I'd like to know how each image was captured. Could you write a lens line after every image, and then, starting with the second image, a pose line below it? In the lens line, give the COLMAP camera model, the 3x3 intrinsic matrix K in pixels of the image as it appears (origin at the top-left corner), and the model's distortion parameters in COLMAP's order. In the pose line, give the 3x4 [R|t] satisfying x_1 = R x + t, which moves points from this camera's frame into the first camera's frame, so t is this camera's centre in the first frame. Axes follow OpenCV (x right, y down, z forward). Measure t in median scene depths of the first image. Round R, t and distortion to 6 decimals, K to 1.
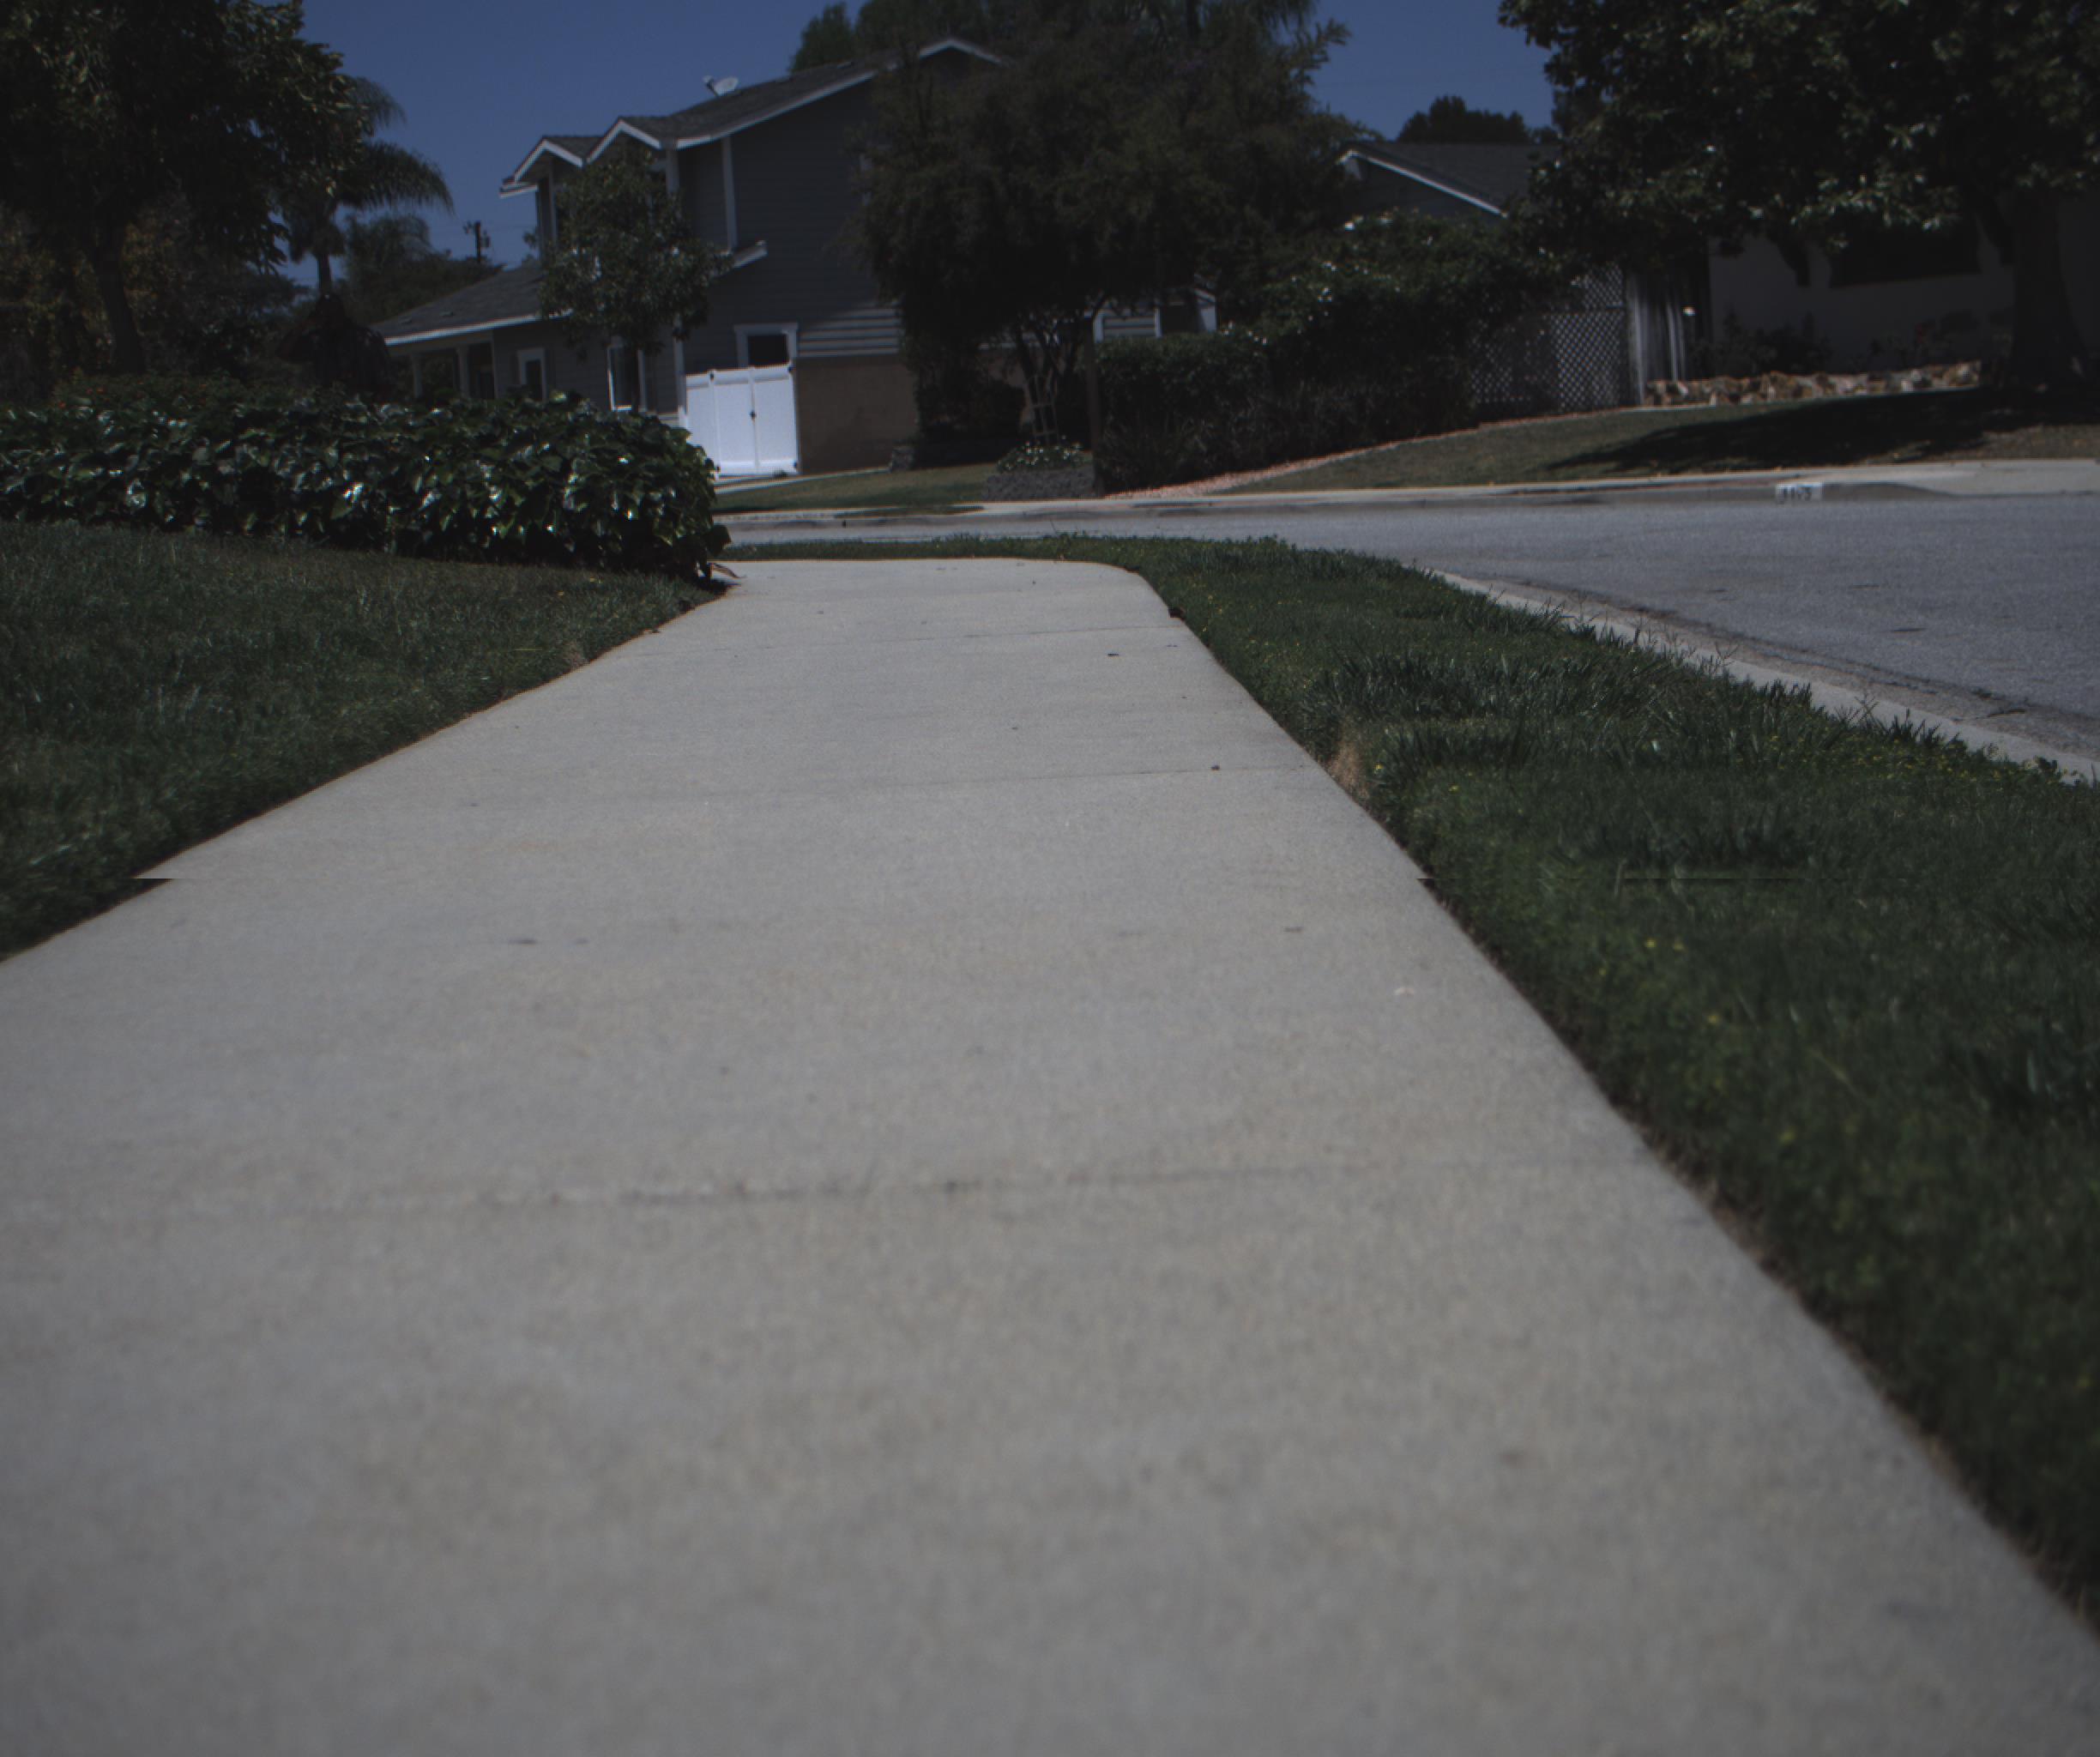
lens RADIAL K [[3624.9, 0, 1044.3], [0, 3624.9, 859.4], [0, 0, 1]] dist [-0.116060, 0.000000]
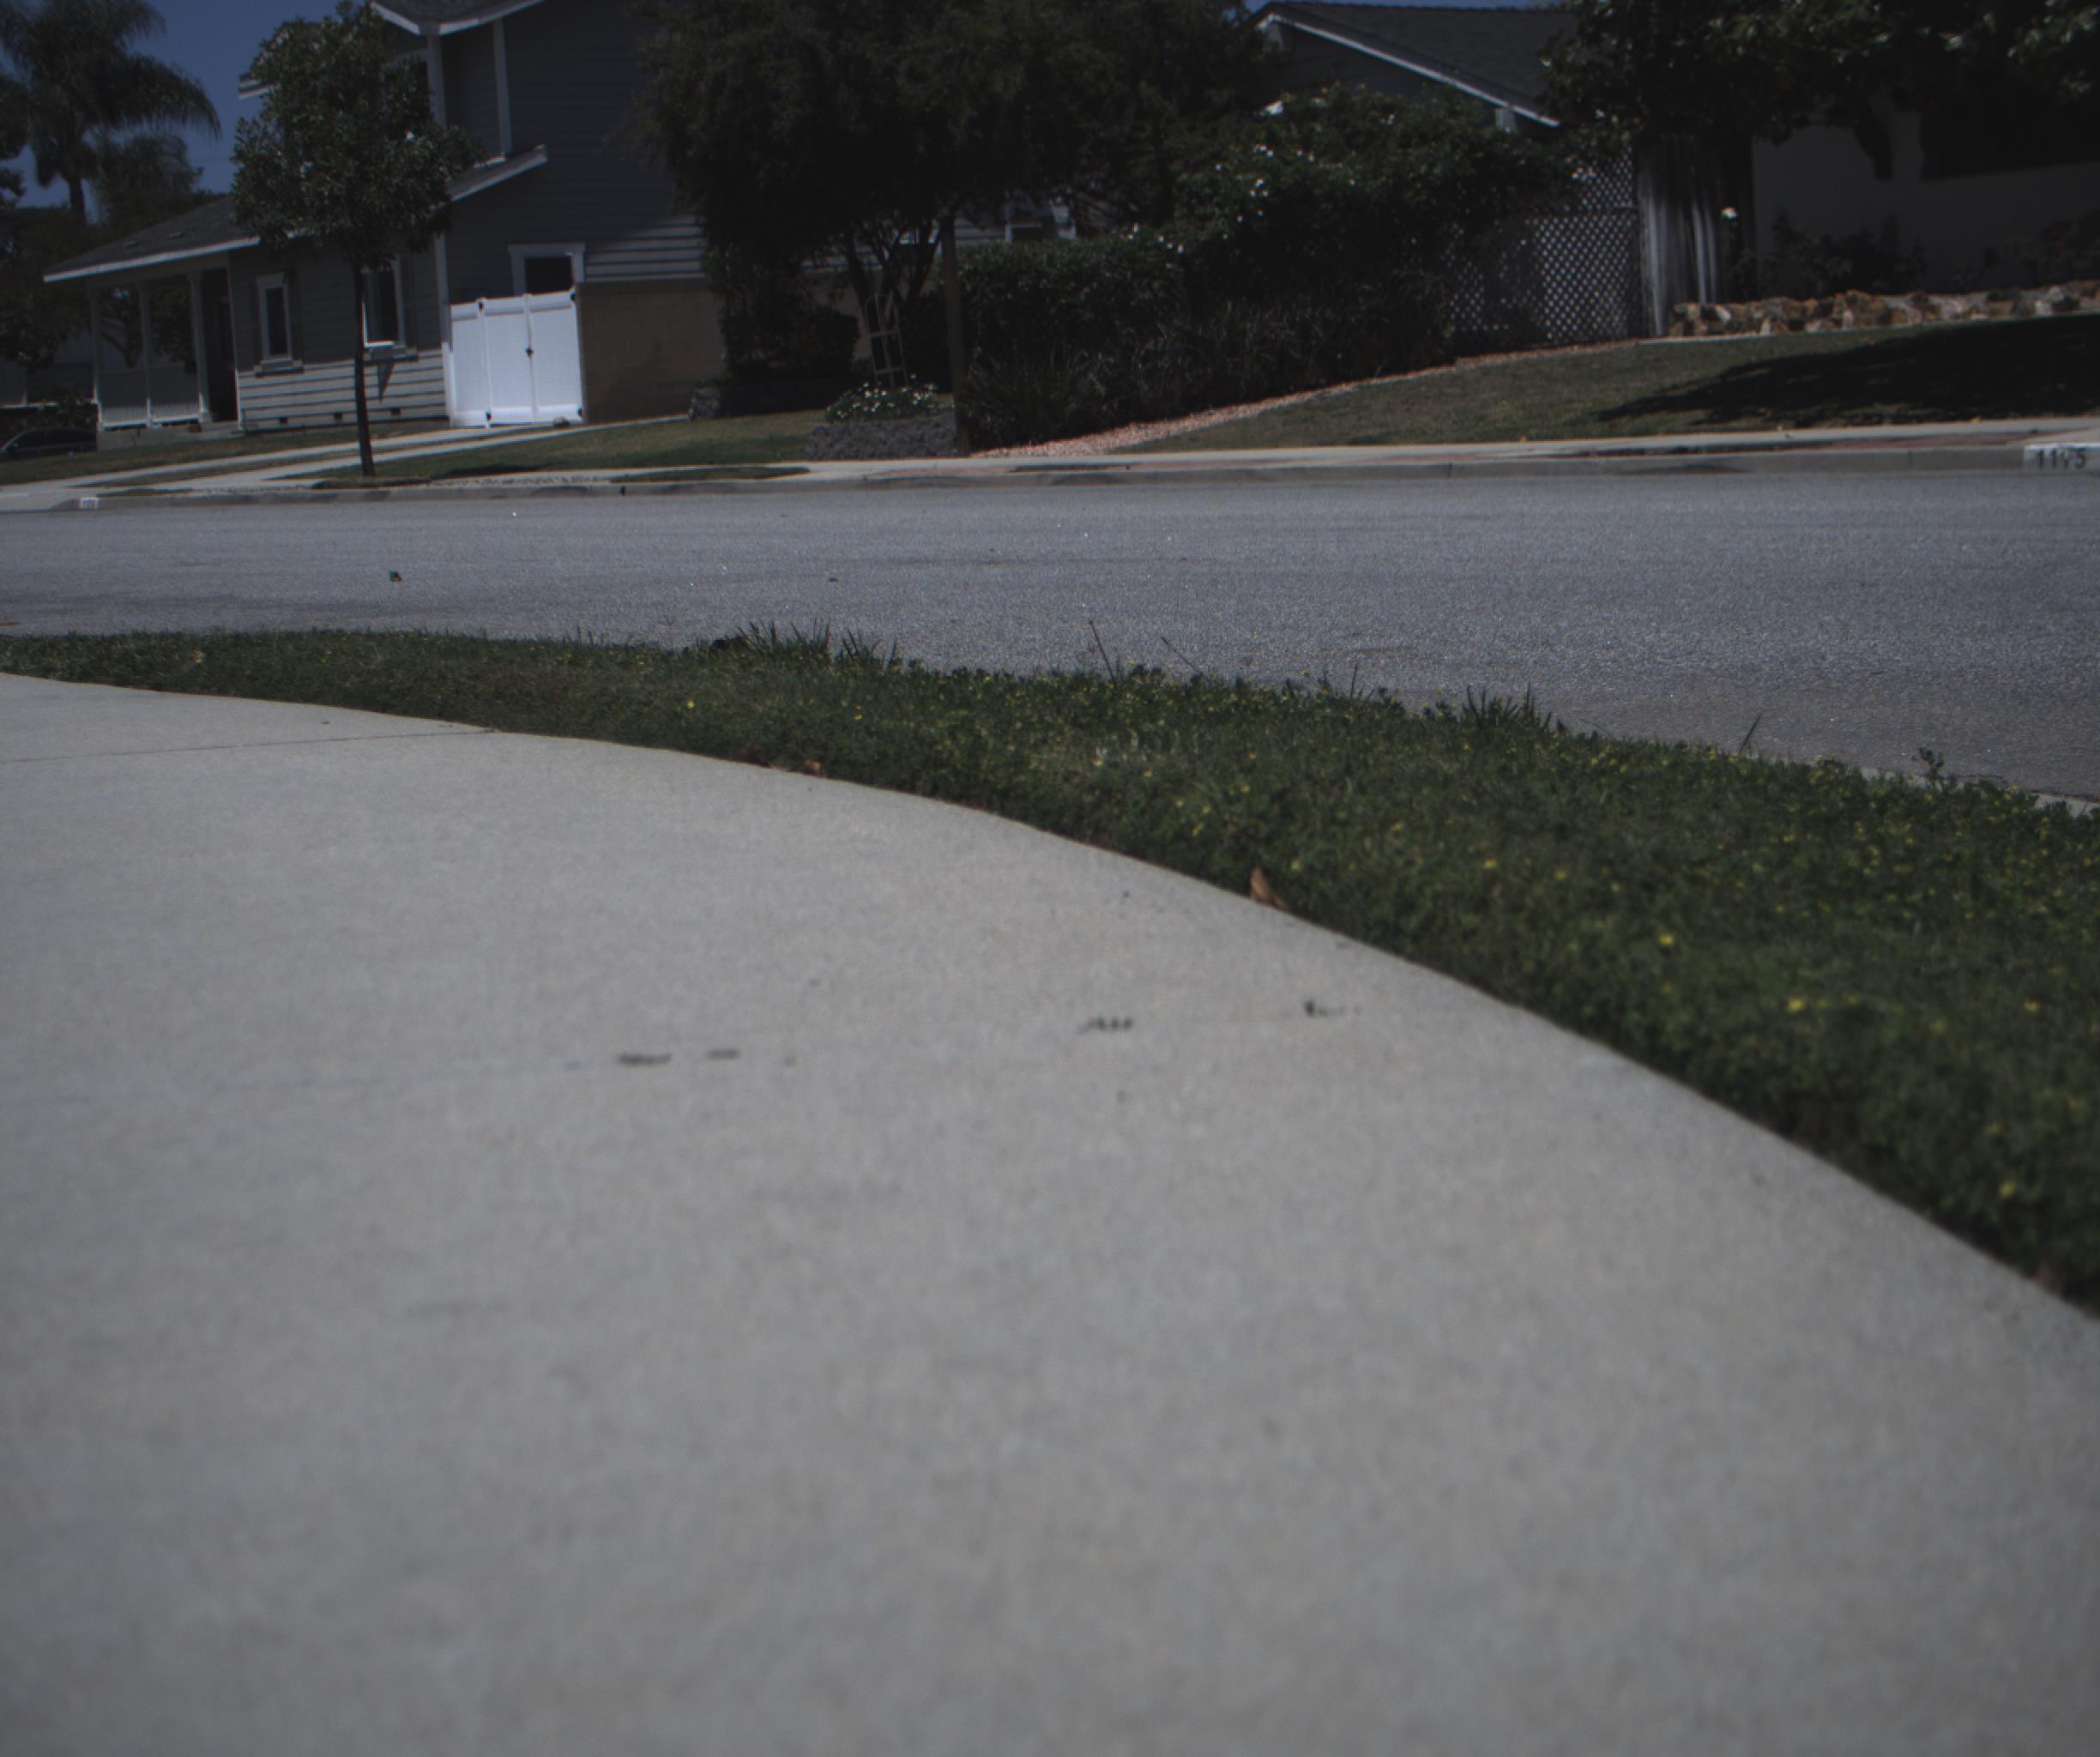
lens RADIAL K [[3624.9, 0, 1050.3], [0, 3624.9, 859.4], [0, 0, 1]] dist [-0.116060, 0.000000]
pose [[0.998700, -0.005101, 0.050728, -0.004510], [0.004338, 0.999876, 0.015125, -0.023727], [-0.050798, -0.014885, 0.998598, 0.213706]]
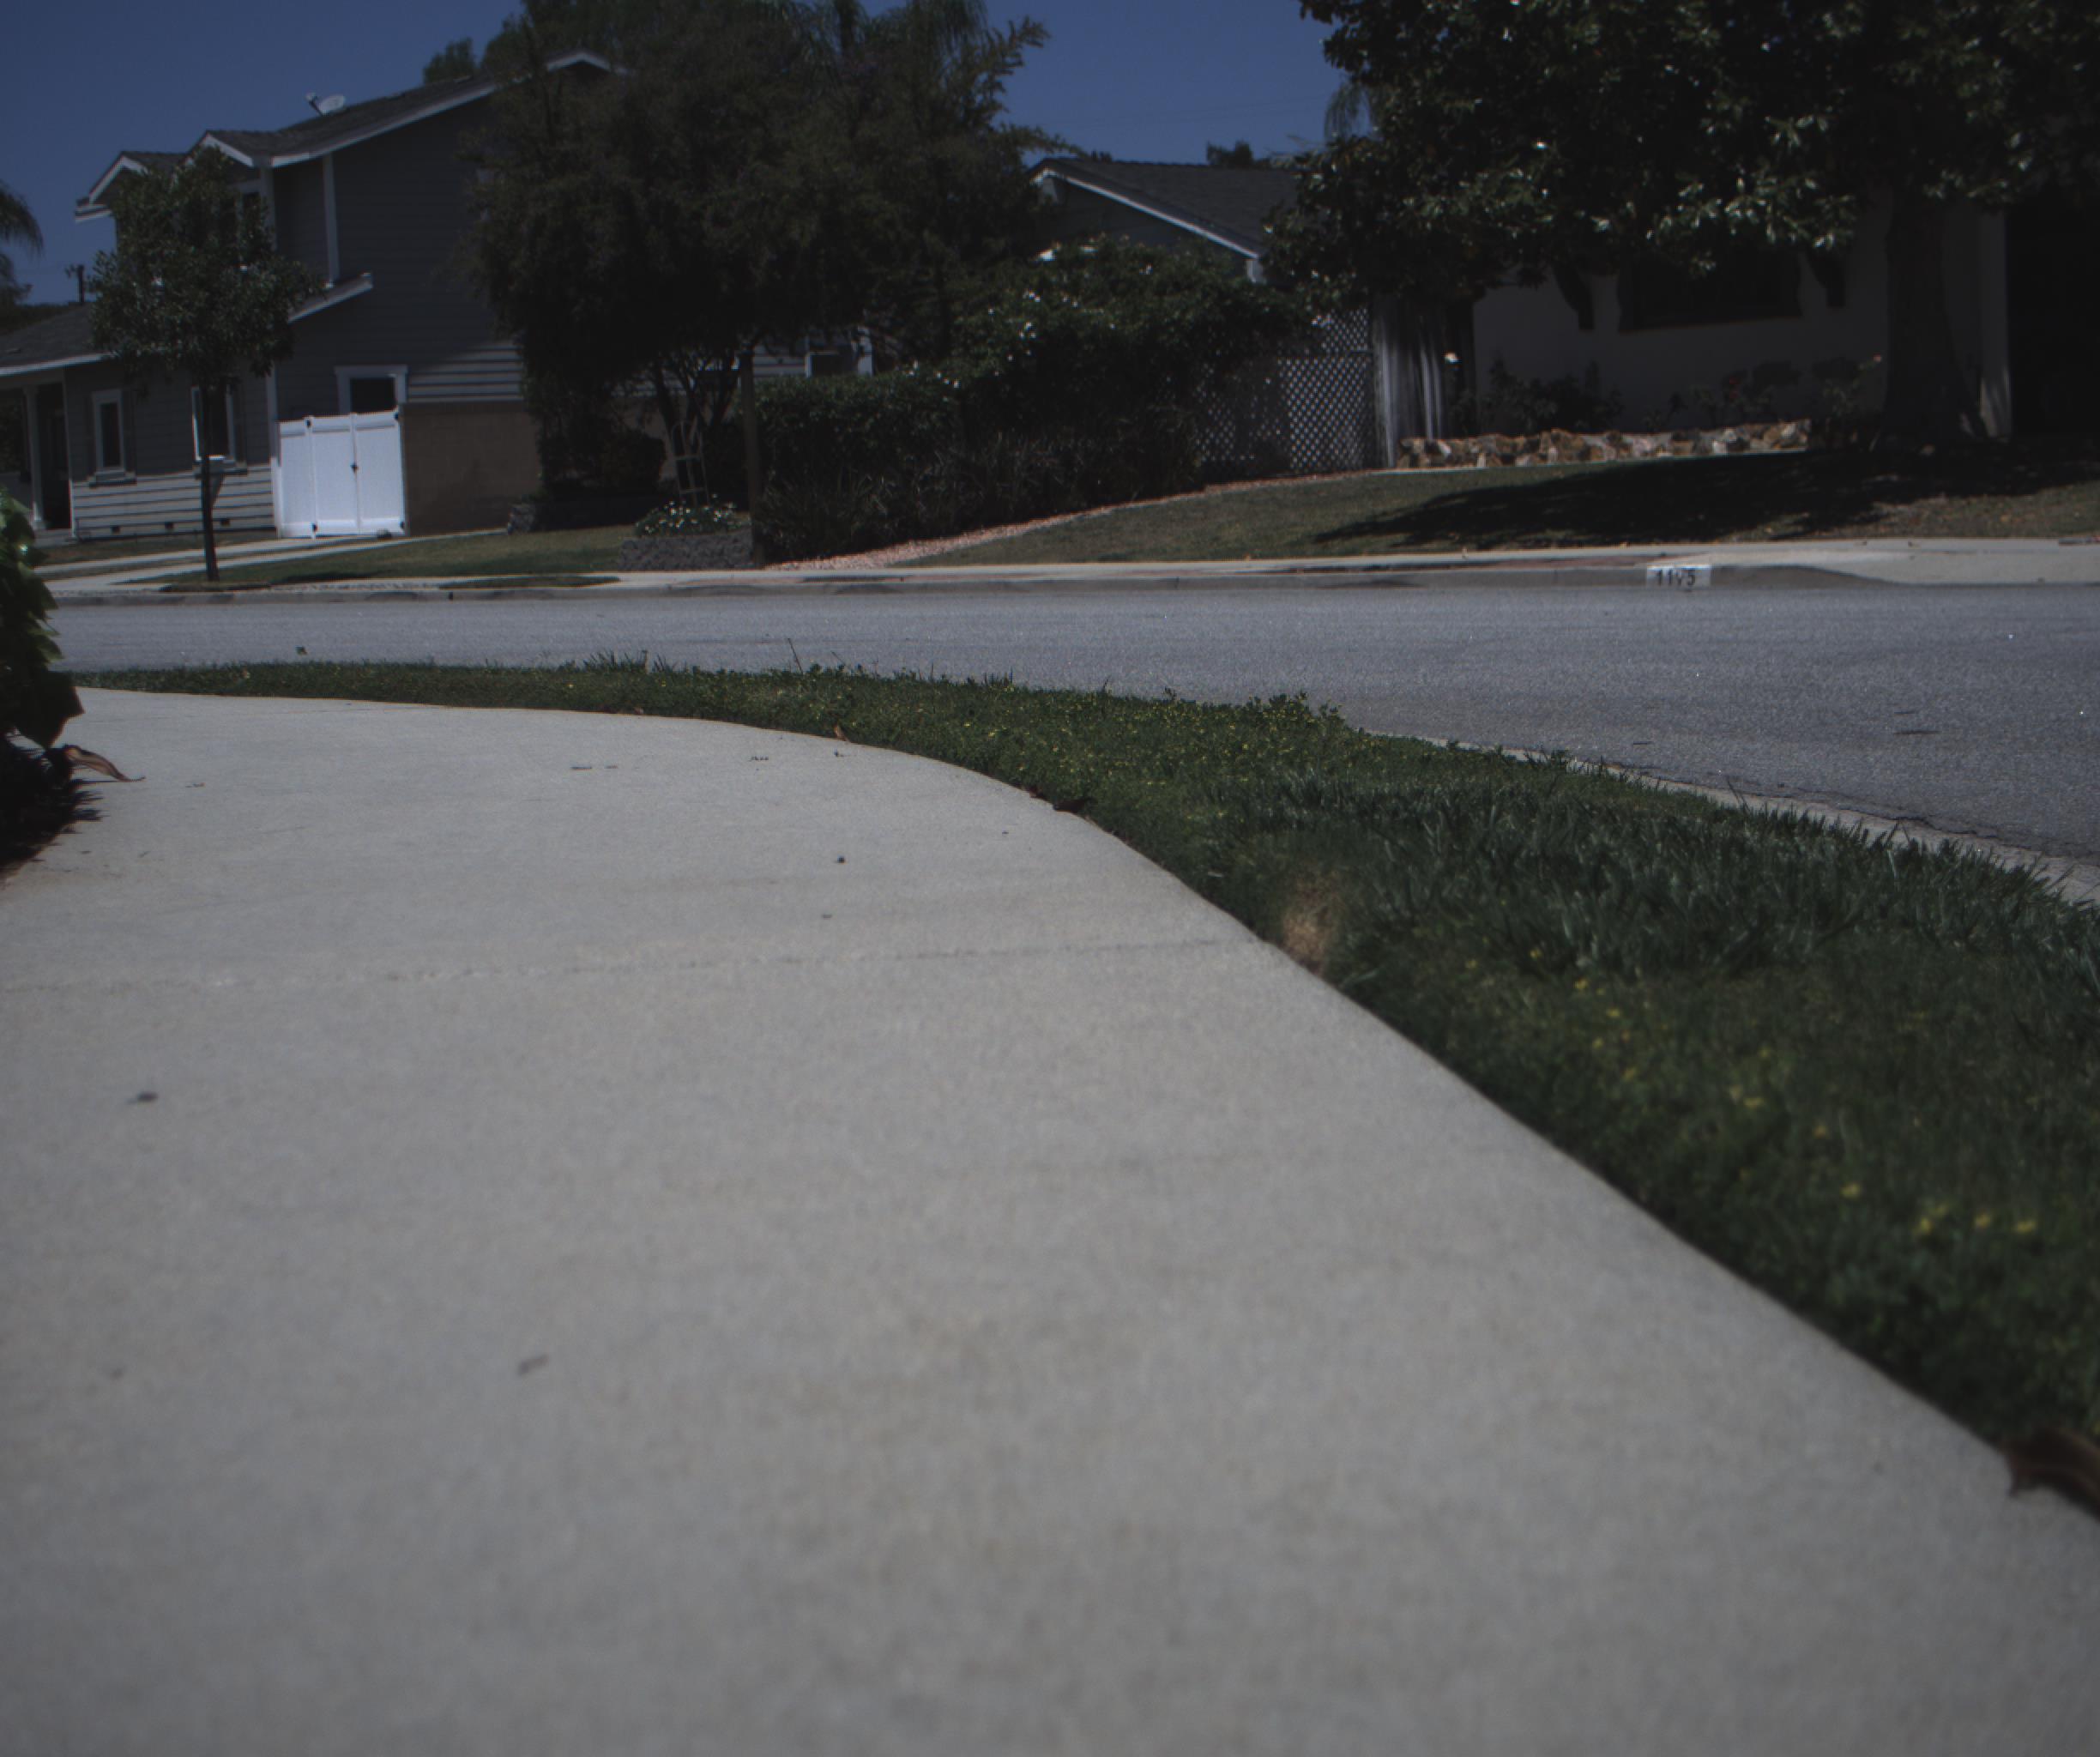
lens RADIAL K [[3624.9, 0, 1036.6], [0, 3624.9, 875.6], [0, 0, 1]] dist [-0.116060, 0.000000]
pose [[0.994847, 0.004418, 0.101287, -0.004466], [-0.003088, 0.999907, -0.013289, -0.015717], [-0.101337, 0.012907, 0.994768, 0.141860]]
